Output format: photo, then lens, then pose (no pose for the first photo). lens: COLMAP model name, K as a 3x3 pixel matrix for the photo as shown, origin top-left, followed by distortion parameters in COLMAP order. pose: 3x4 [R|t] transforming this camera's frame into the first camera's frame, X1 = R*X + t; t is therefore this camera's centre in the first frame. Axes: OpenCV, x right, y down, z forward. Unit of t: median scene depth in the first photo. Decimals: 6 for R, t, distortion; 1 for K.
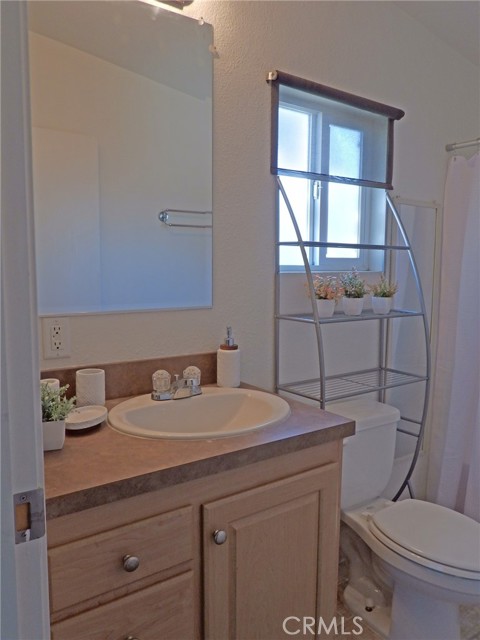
lens RADIAL K [[483.5, 0, 240.0], [0, 483.5, 320.0], [0, 0, 1]] dist [-0.002495, -0.003517]
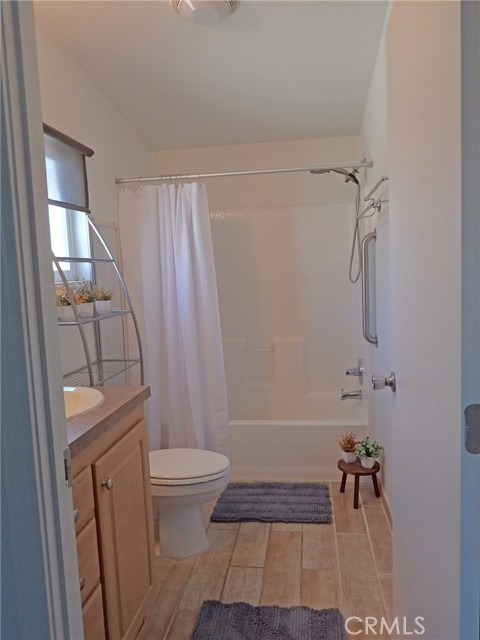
lens RADIAL K [[483.5, 0, 240.0], [0, 483.5, 320.0], [0, 0, 1]] dist [-0.002495, -0.003517]
pose [[0.683091, -0.105568, 0.722663, -0.350062], [0.122580, 0.992033, 0.029050, 0.007962], [-0.719973, 0.068740, 0.690589, -0.093890]]
